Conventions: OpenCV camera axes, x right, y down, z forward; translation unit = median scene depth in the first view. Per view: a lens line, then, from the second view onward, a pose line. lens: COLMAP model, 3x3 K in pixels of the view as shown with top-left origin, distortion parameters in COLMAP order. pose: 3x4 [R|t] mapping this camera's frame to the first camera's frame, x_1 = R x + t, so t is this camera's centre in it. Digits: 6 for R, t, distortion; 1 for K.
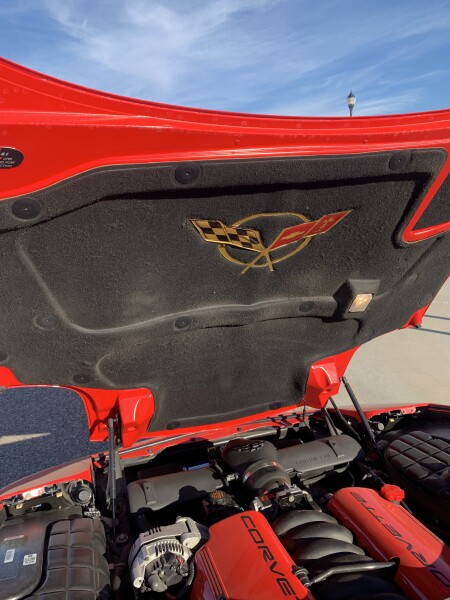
lens RADIAL K [[459.9, 0, 225.0], [0, 459.9, 300.0], [0, 0, 1]] dist [0.059004, -0.084260]
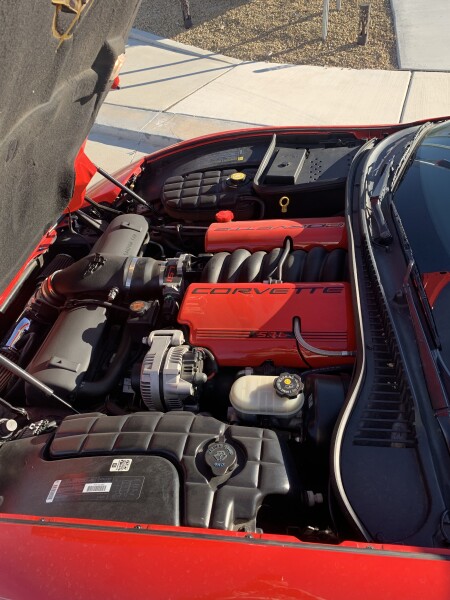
lens RADIAL K [[459.9, 0, 225.0], [0, 459.9, 300.0], [0, 0, 1]] dist [0.059004, -0.084260]
pose [[0.425763, -0.593360, 0.683118, -0.561879], [0.257935, 0.803230, 0.536928, -0.065770], [-0.867292, -0.052404, 0.495033, 0.329891]]
